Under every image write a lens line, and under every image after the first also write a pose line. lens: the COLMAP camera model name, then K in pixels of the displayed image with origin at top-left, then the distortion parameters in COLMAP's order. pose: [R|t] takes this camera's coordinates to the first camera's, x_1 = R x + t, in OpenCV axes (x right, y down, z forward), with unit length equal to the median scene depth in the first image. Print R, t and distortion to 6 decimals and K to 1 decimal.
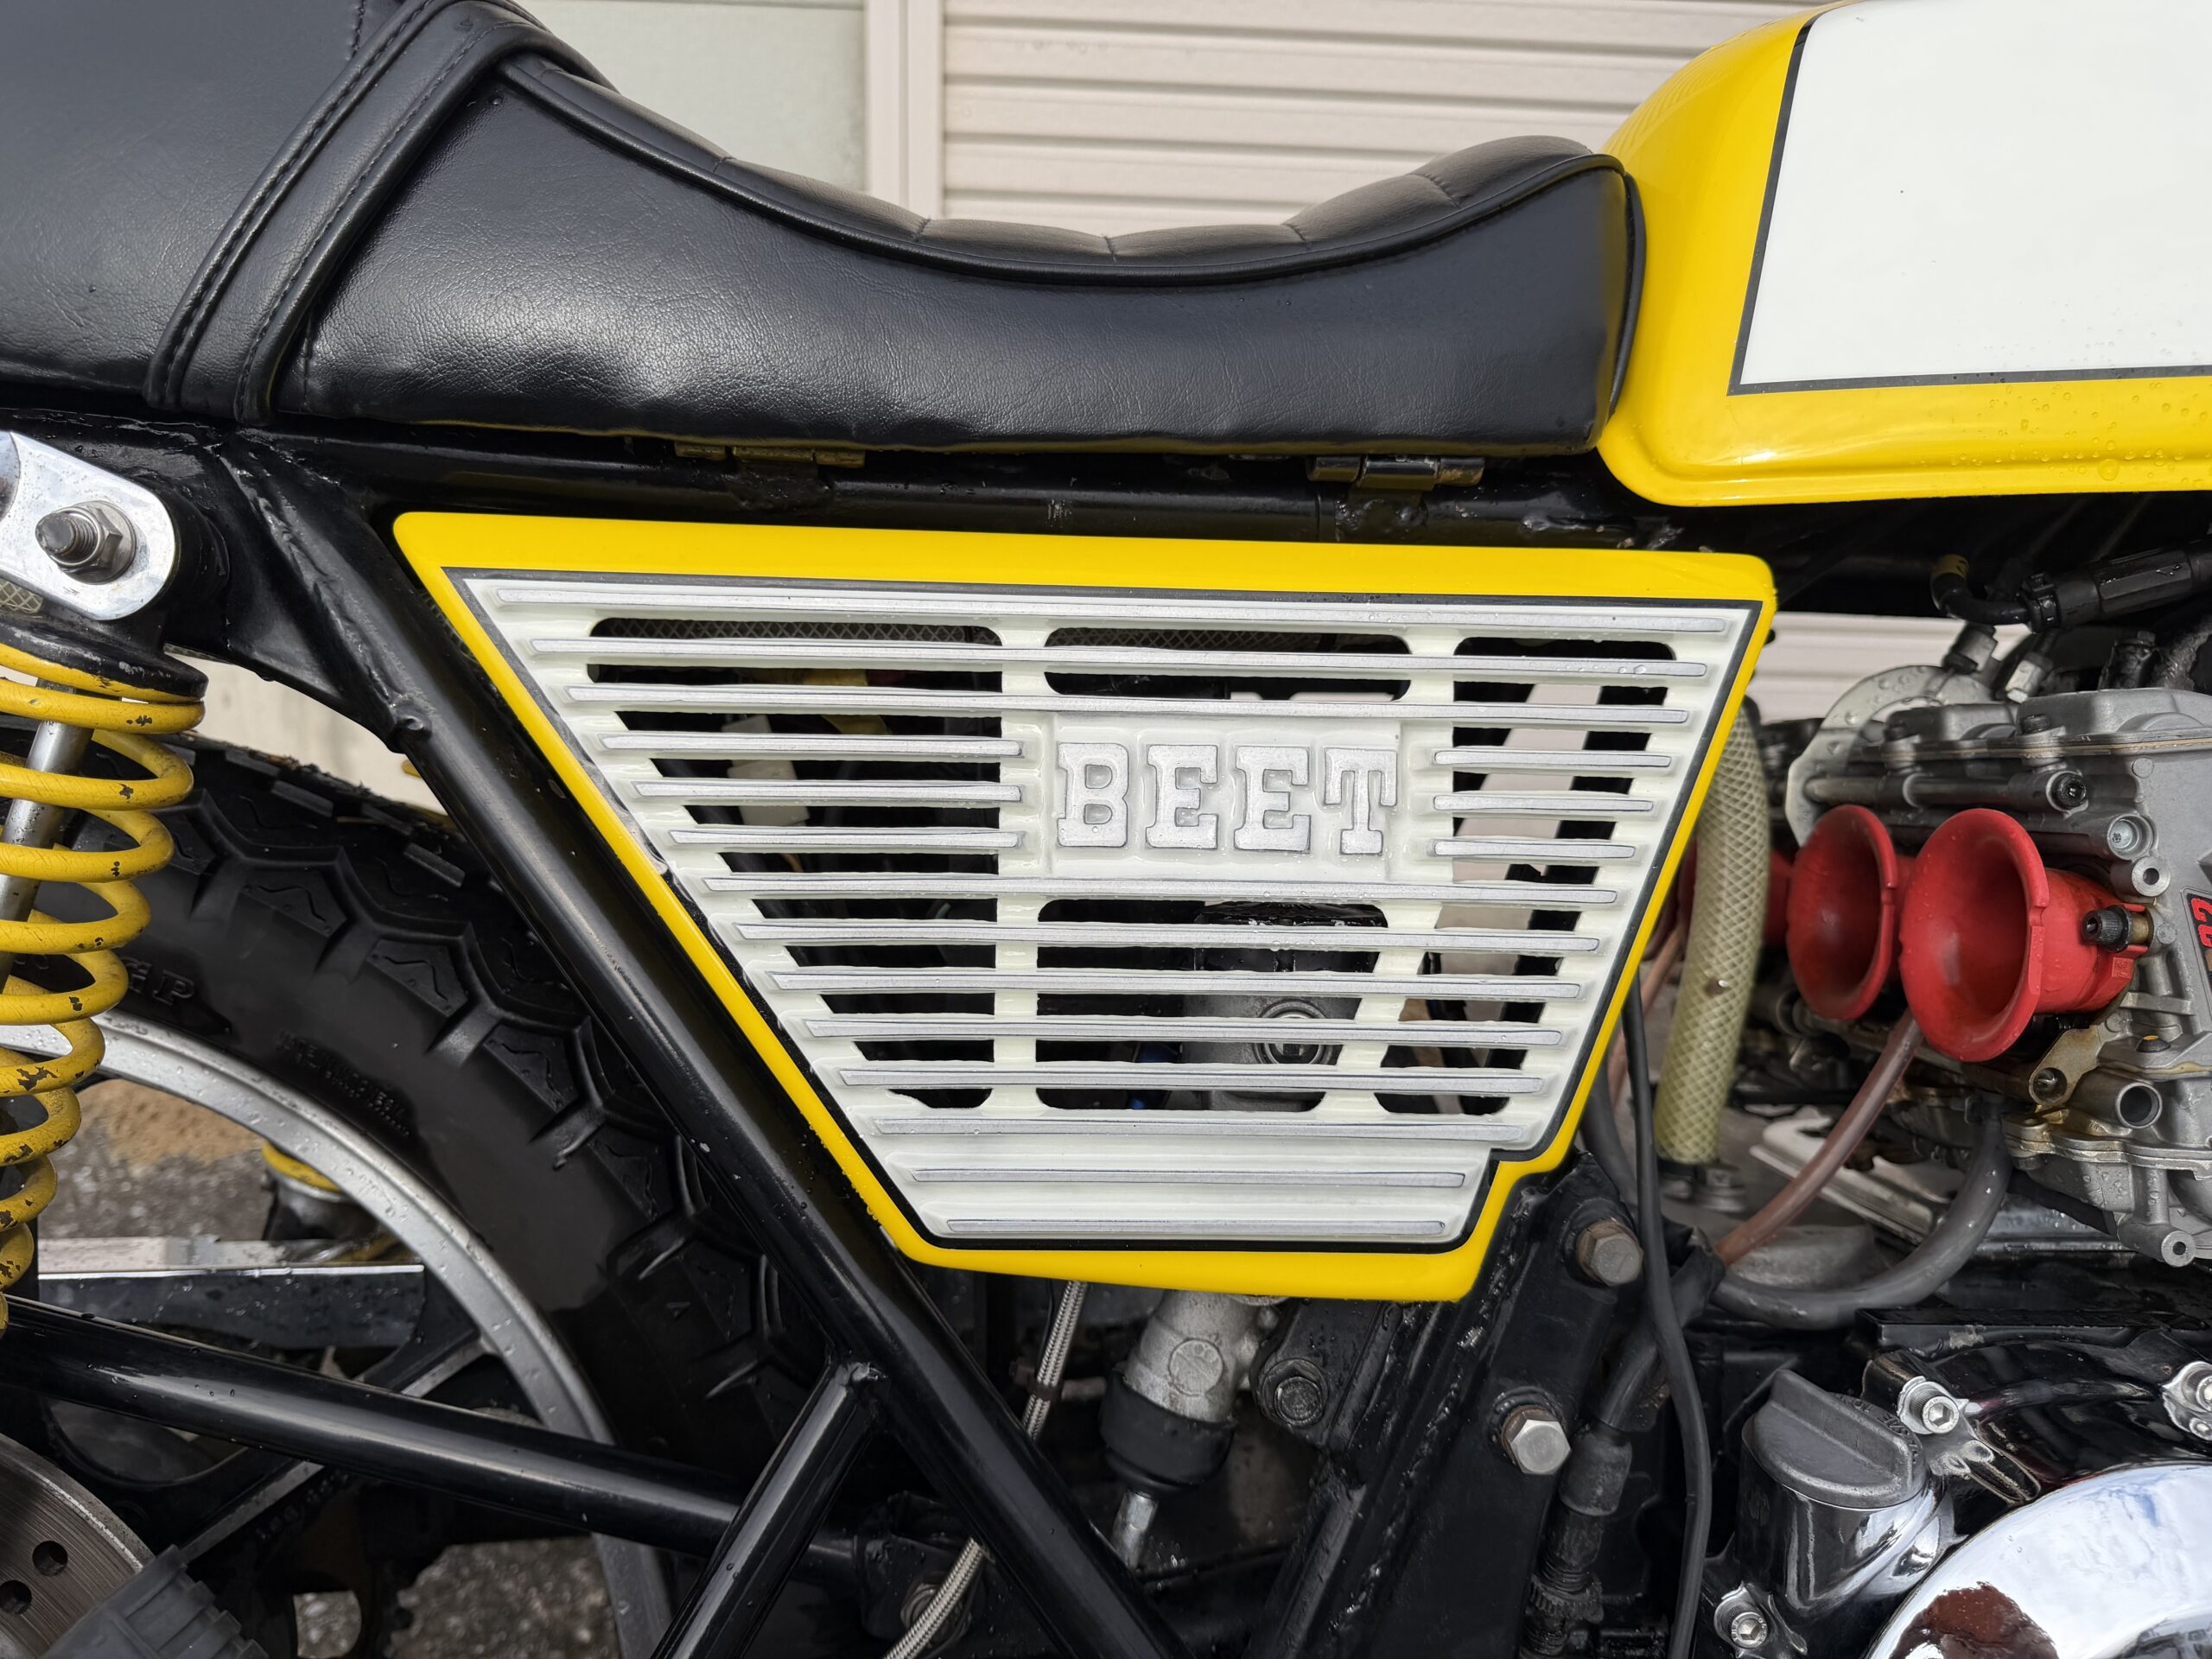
lens RADIAL K [[1633.2, 0, 1106.0], [0, 1633.2, 829.5], [0, 0, 1]] dist [0.000428, 0.000006]
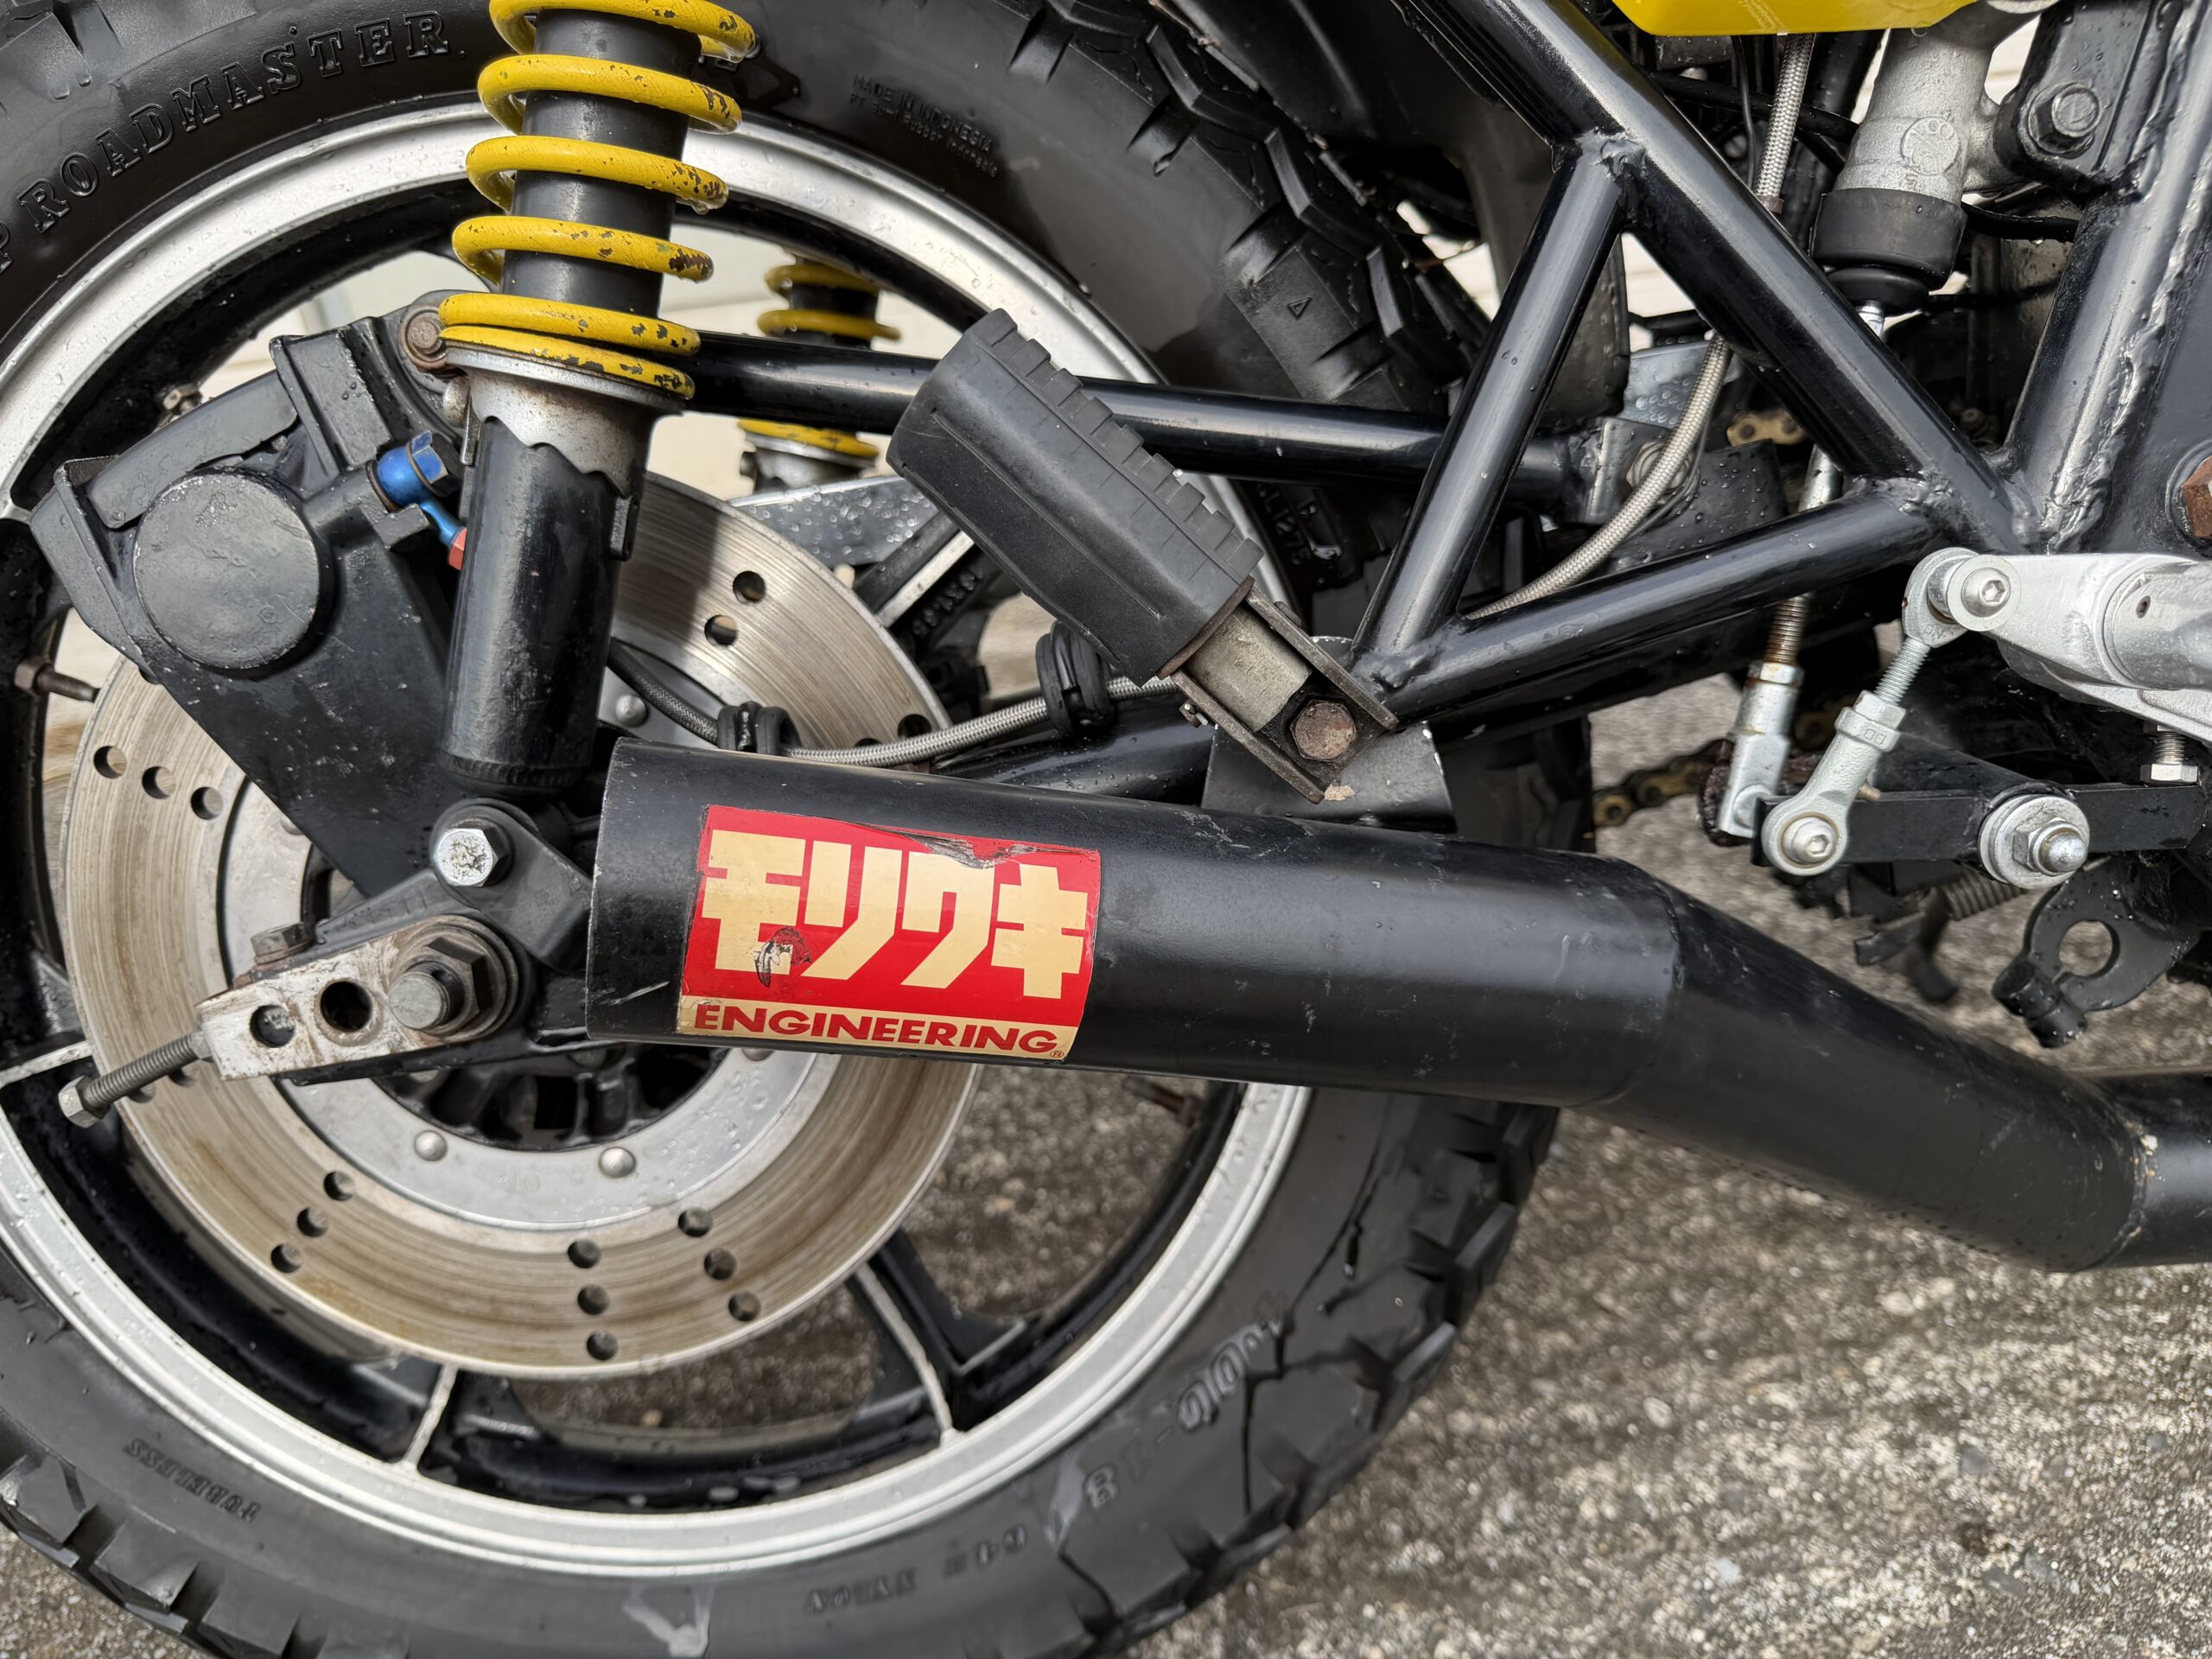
lens RADIAL K [[1640.3, 0, 1150.0], [0, 1640.3, 802.0], [0, 0, 1]] dist [-0.006370, -0.002925]
pose [[0.990645, -0.129449, -0.043185, -0.433431], [0.134388, 0.980416, 0.143962, 0.537316], [0.023703, -0.148418, 0.988641, -0.021361]]
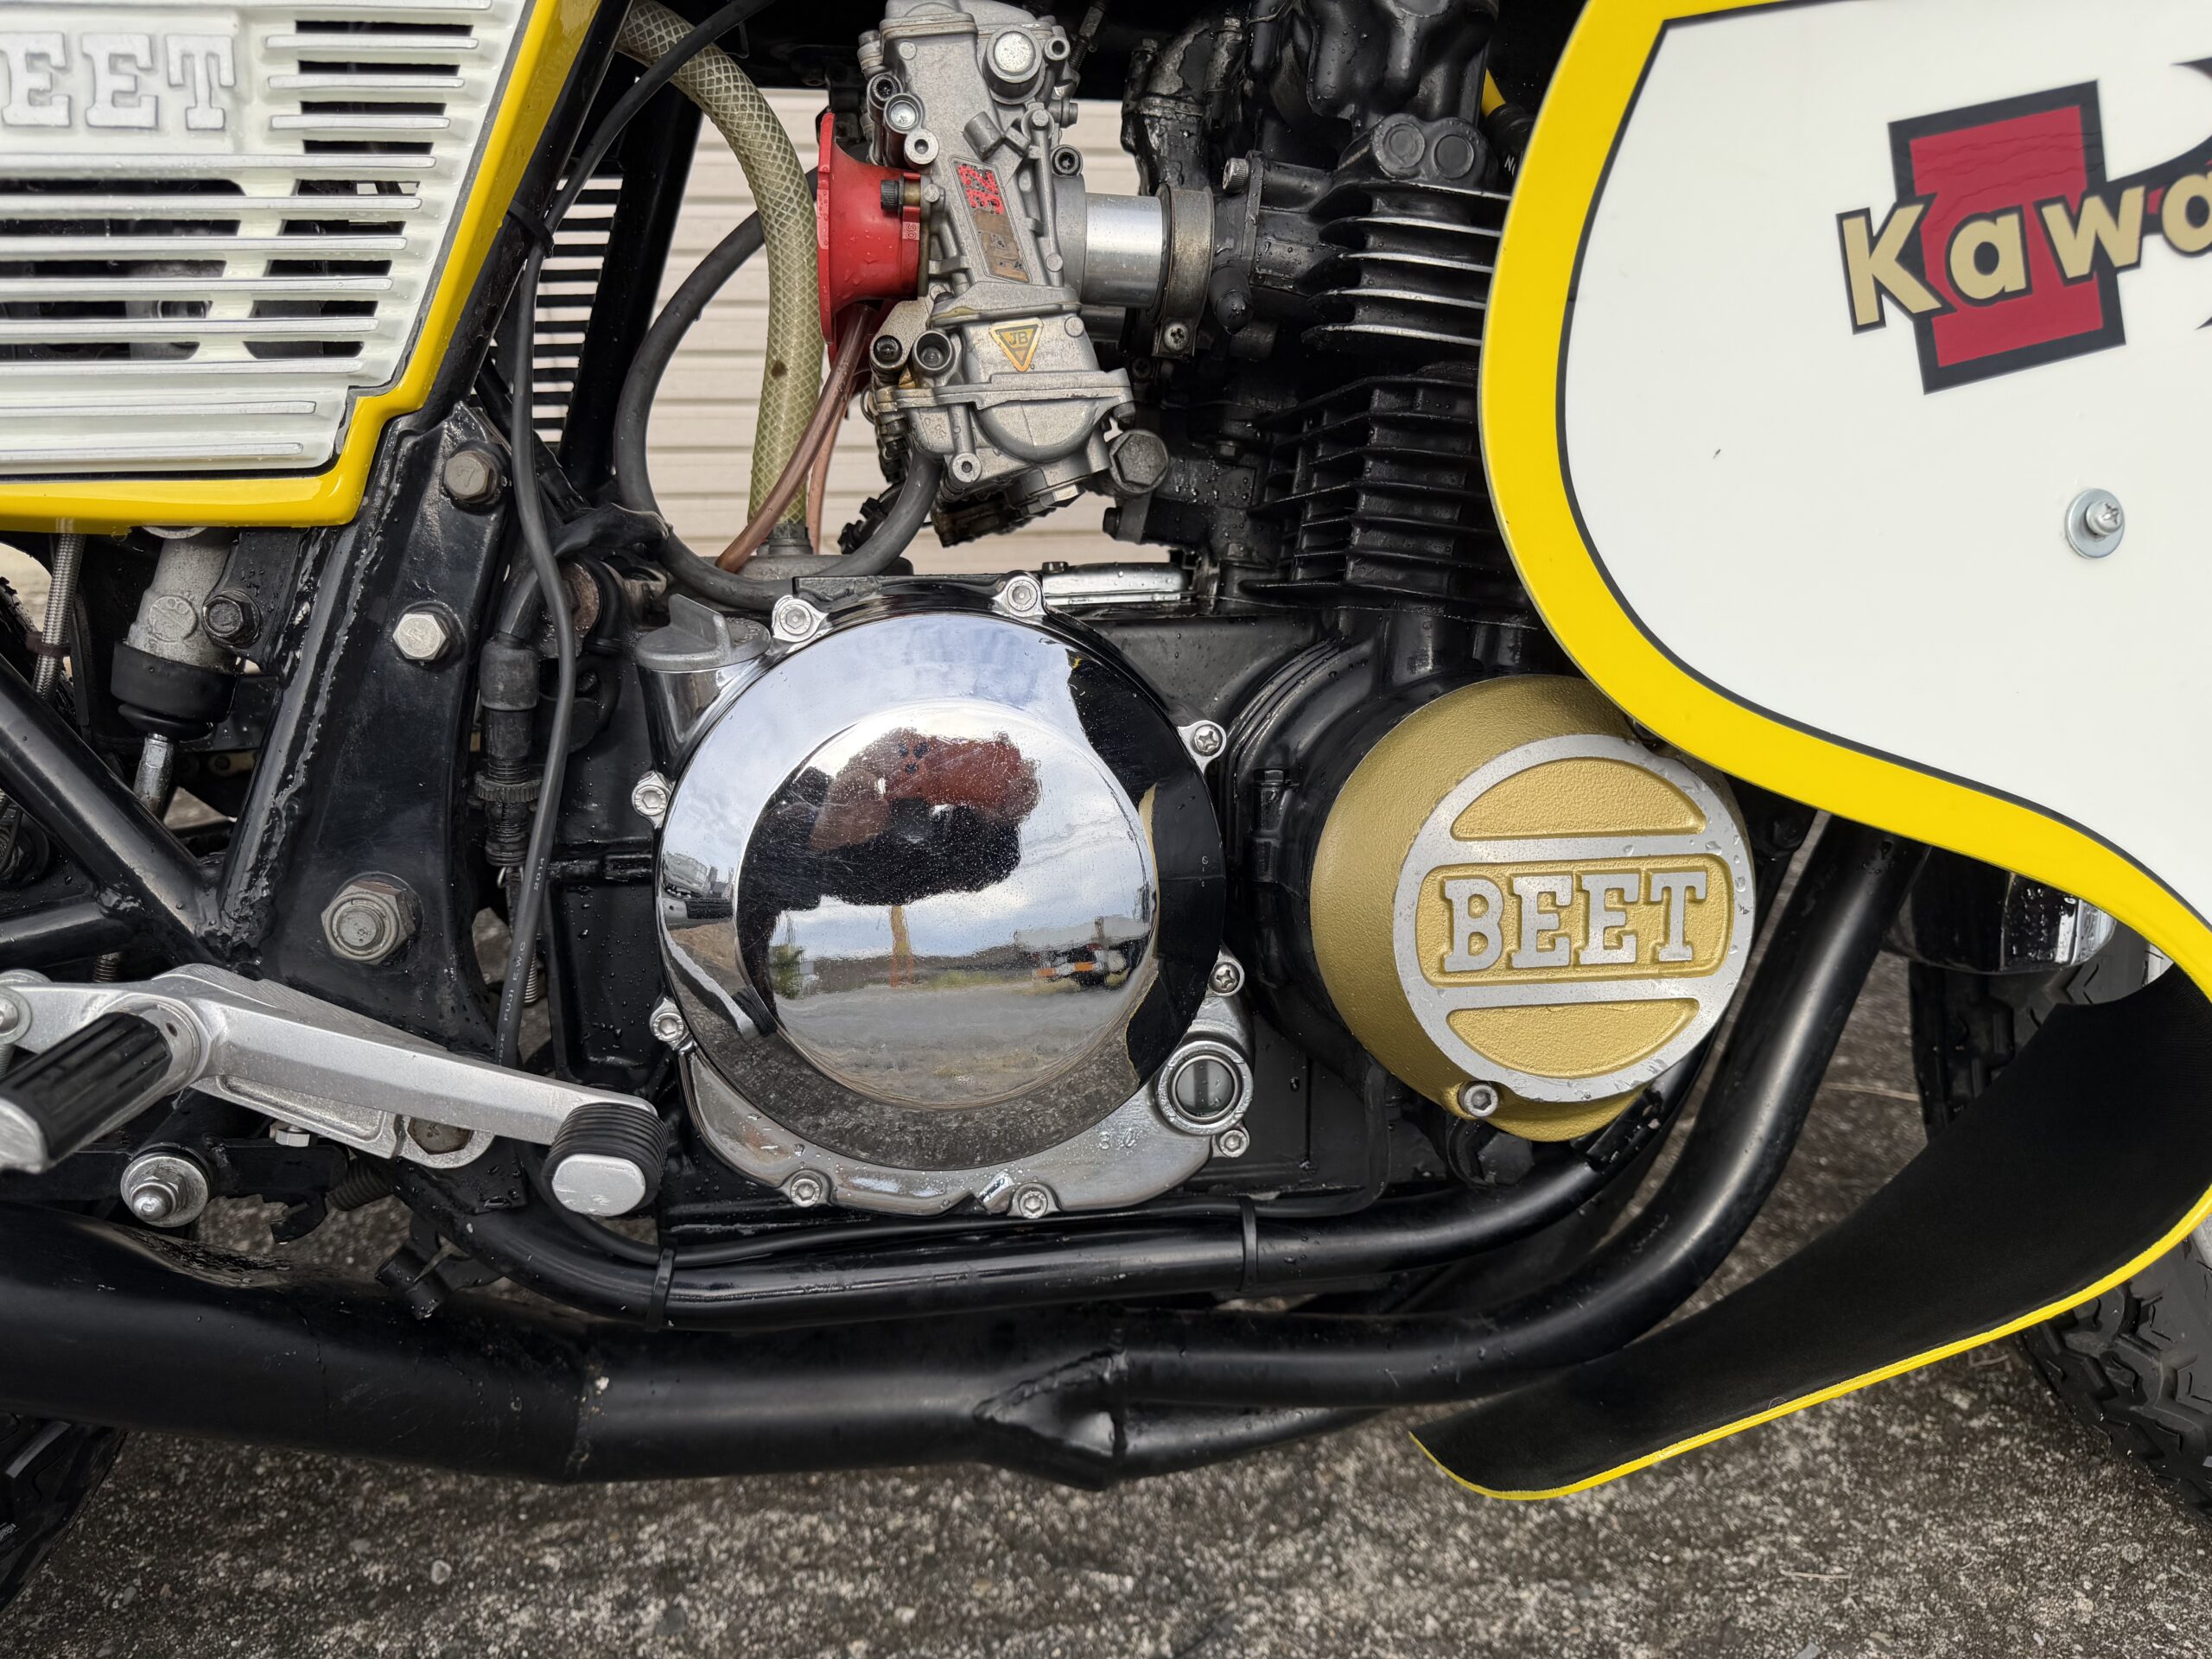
lens RADIAL K [[1592.6, 0, 1106.0], [0, 1592.6, 829.5], [0, 0, 1]] dist [-0.012216, -0.004131]
pose [[0.992204, -0.064468, 0.106655, 0.630450], [0.048769, 0.988411, 0.143752, 0.371292], [-0.114686, -0.137430, 0.983850, -0.237834]]
